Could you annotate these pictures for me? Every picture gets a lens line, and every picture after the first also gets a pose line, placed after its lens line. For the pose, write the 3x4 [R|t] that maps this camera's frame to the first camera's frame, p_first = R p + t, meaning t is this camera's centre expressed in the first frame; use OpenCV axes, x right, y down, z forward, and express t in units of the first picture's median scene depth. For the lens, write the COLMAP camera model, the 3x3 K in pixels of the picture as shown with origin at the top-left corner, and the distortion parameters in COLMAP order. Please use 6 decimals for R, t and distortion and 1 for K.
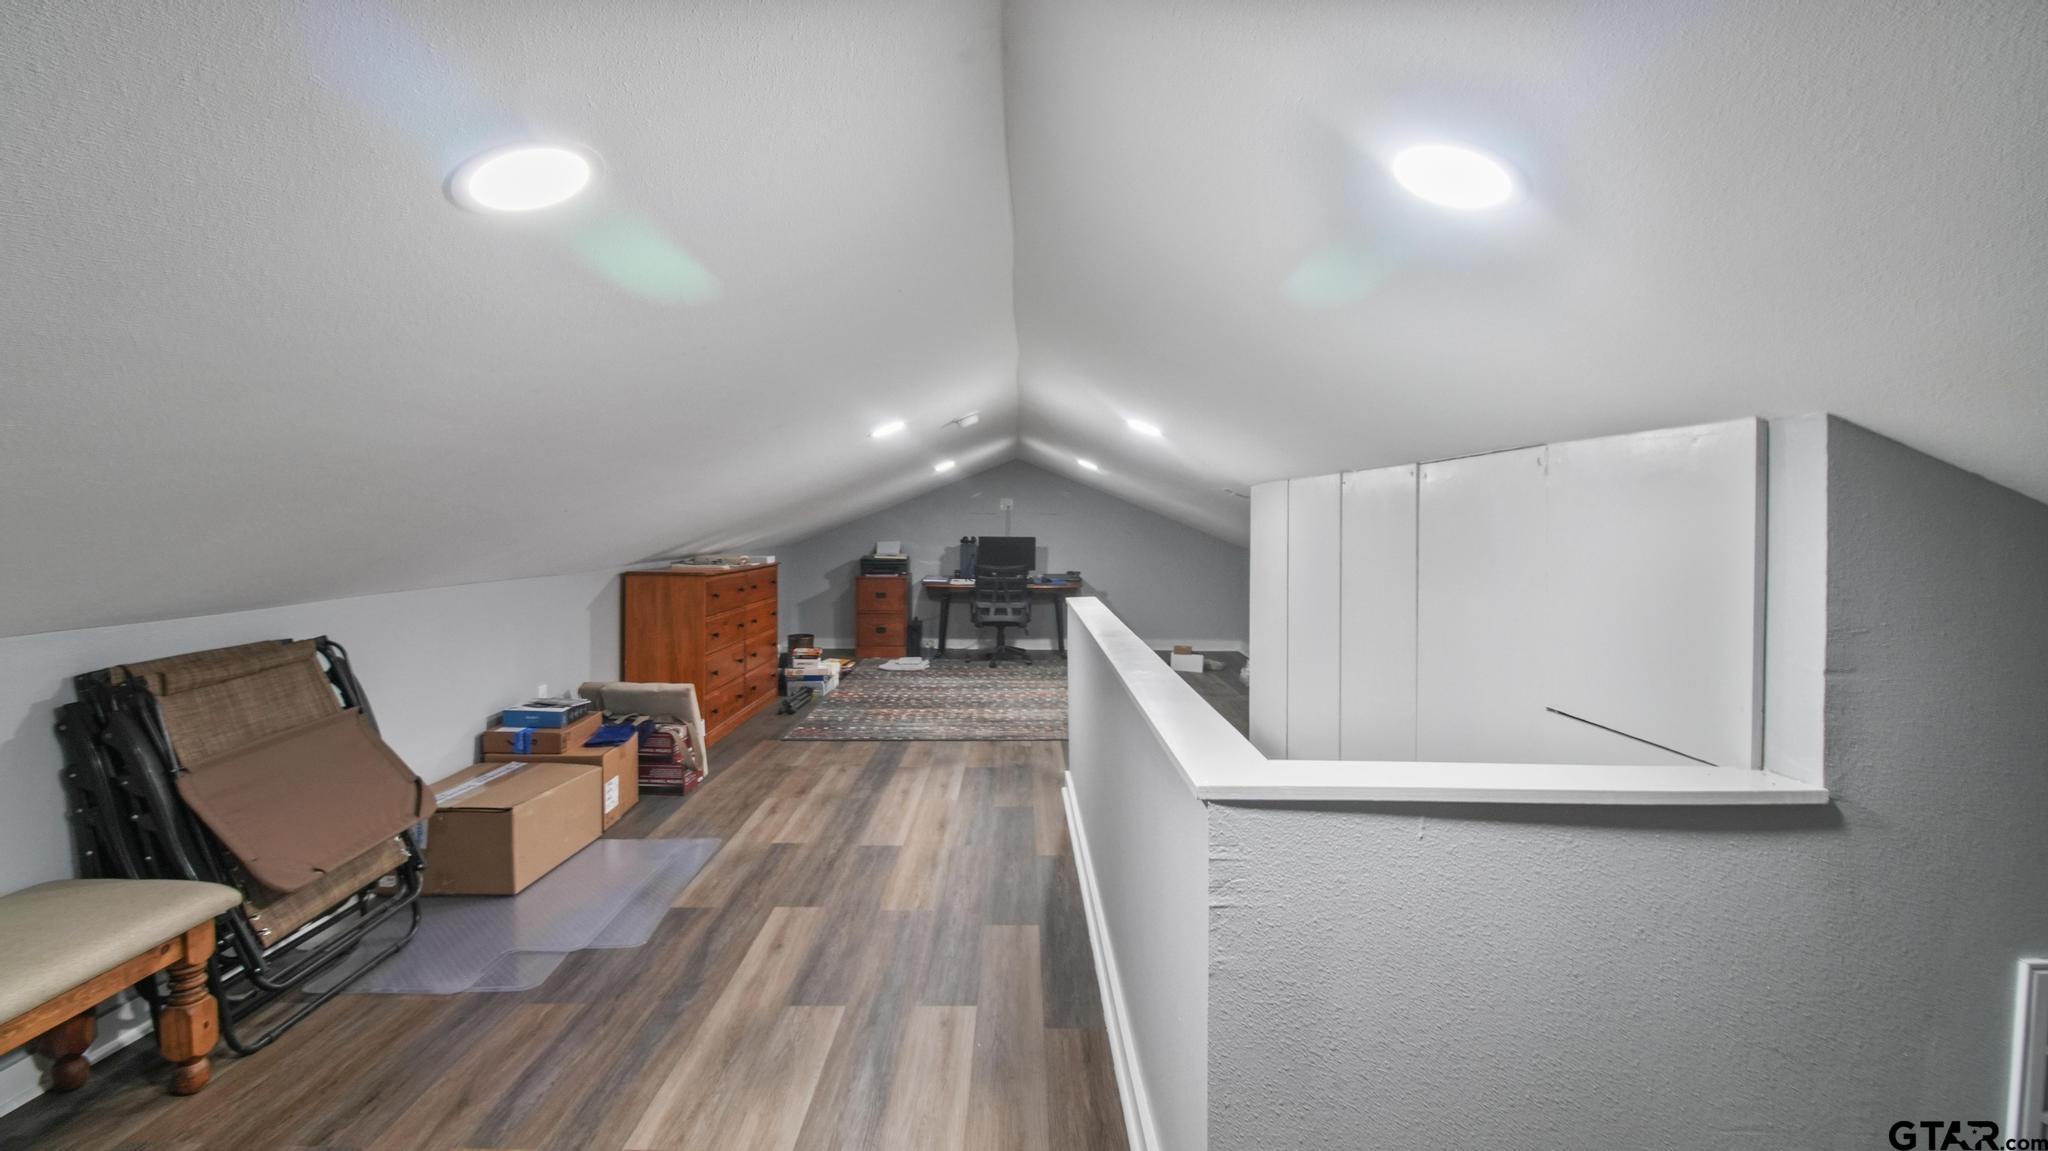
lens RADIAL K [[957.9, 0, 1023.7], [0, 957.9, 566.1], [0, 0, 1]] dist [0.002631, 0.000062]
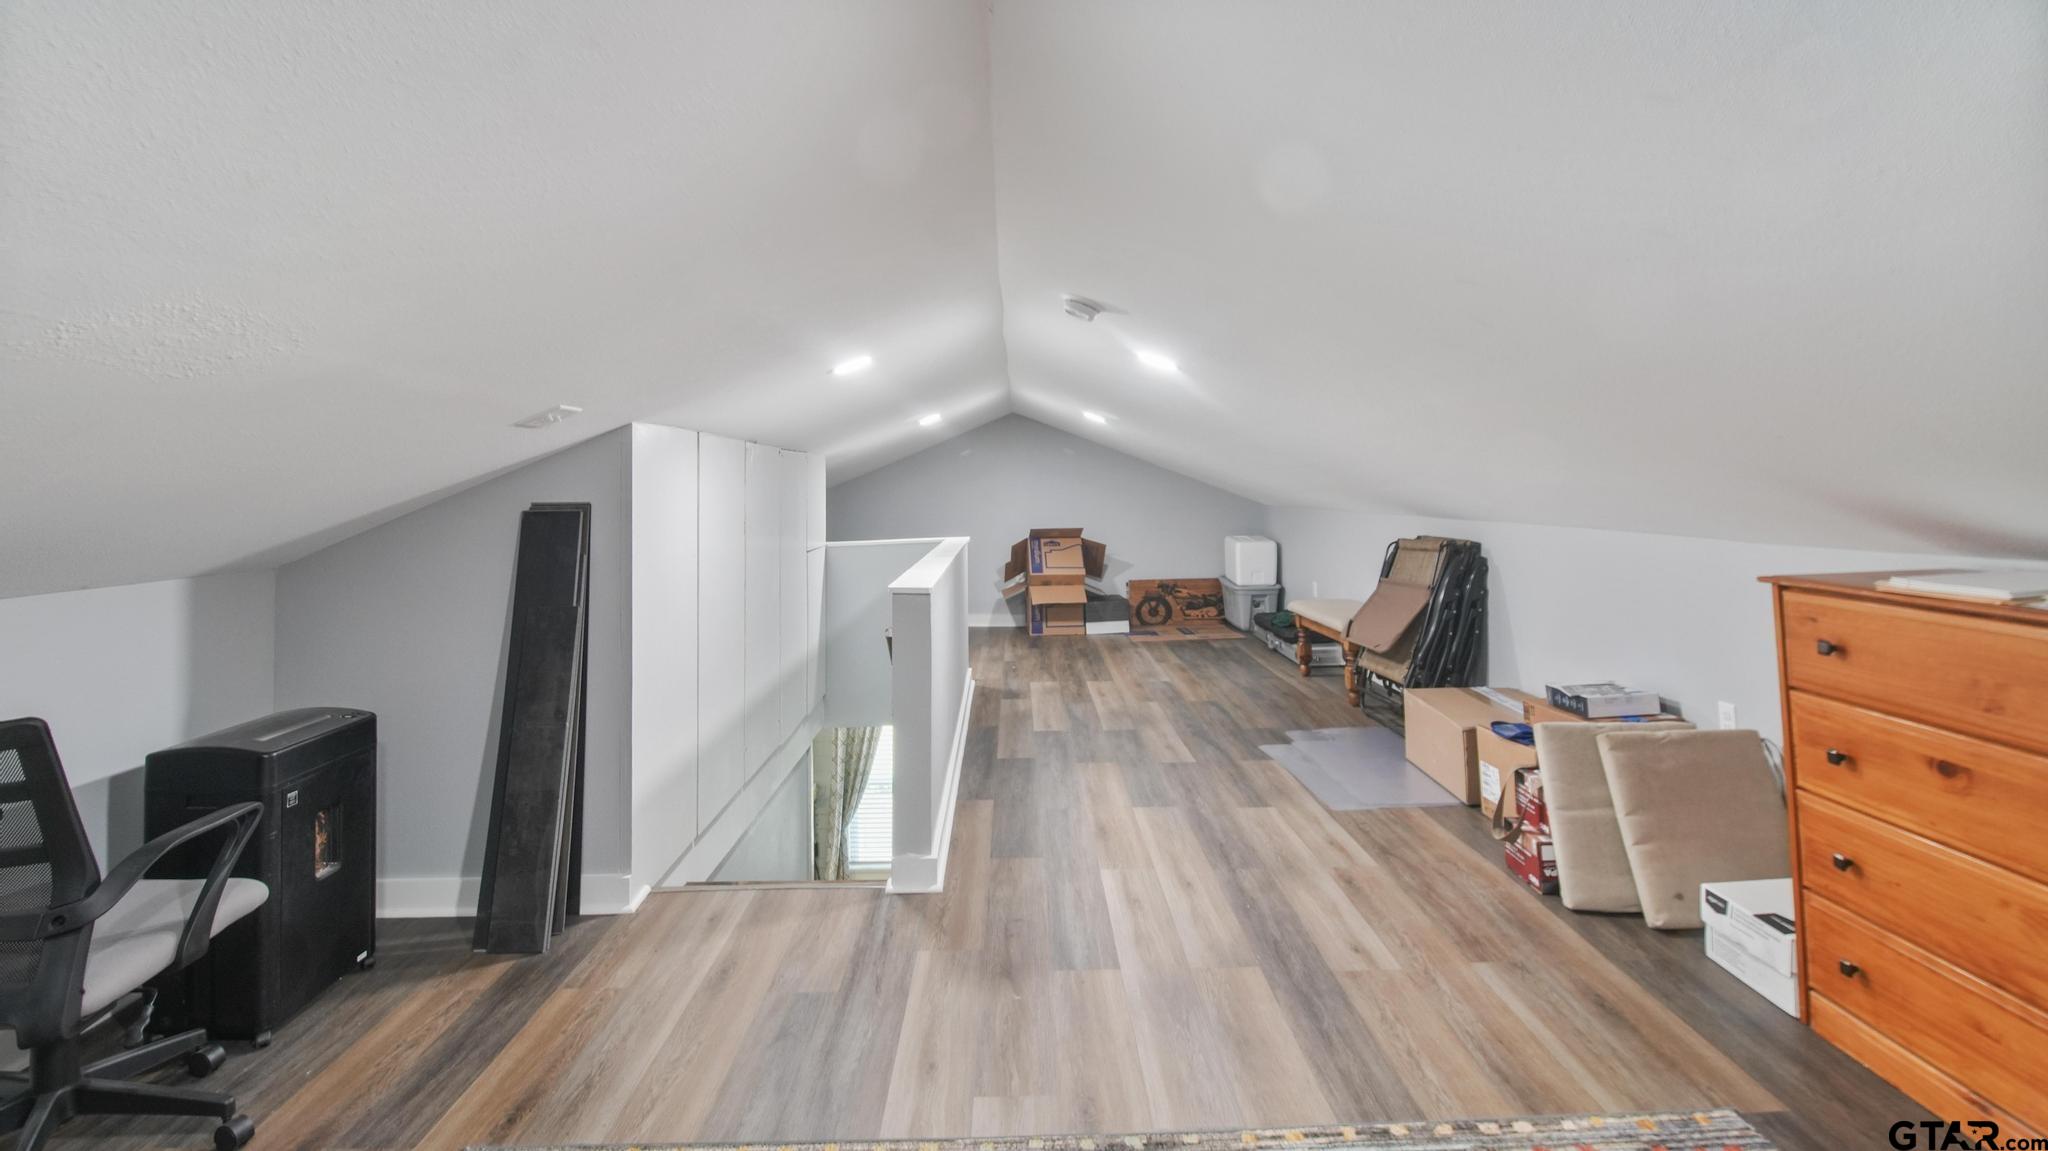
lens RADIAL K [[957.9, 0, 1023.0], [0, 957.9, 575.7], [0, 0, 1]] dist [0.002631, 0.000062]
pose [[-0.999817, 0.017491, -0.007777, -0.005628], [0.016196, 0.989539, 0.143355, -0.030655], [0.010203, 0.143203, -0.989641, 0.770976]]
